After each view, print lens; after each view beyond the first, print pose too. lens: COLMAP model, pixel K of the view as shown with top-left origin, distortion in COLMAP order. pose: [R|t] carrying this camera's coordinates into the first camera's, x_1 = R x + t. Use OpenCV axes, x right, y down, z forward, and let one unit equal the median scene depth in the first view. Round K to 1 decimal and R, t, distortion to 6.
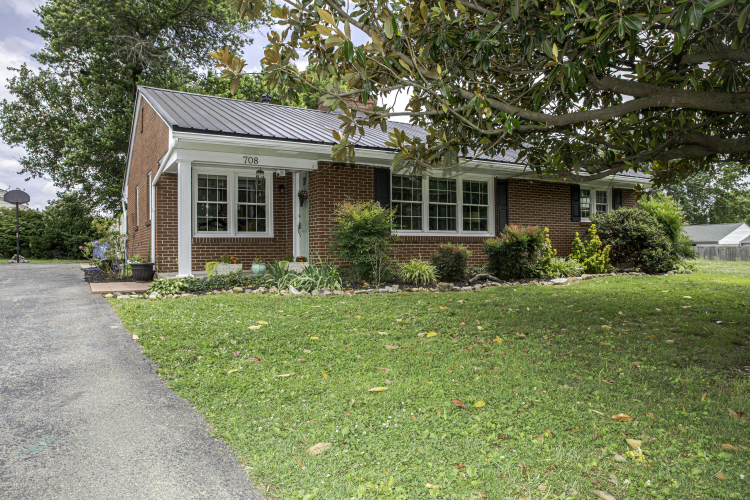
lens RADIAL K [[515.4, 0, 375.0], [0, 515.4, 250.0], [0, 0, 1]] dist [-0.109807, 0.079890]
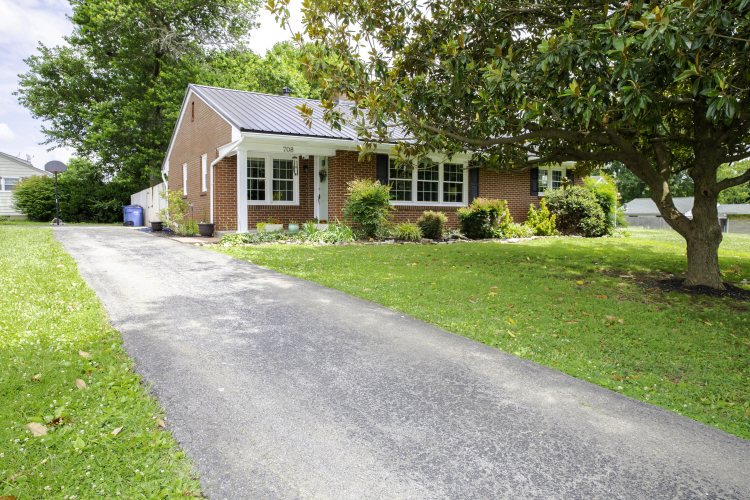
lens RADIAL K [[515.4, 0, 375.0], [0, 515.4, 250.0], [0, 0, 1]] dist [-0.109807, 0.079890]
pose [[0.999807, 0.010418, 0.016675, -0.024019], [-0.011437, 0.997999, 0.062180, 0.005704], [-0.015994, -0.062358, 0.997926, -0.331303]]
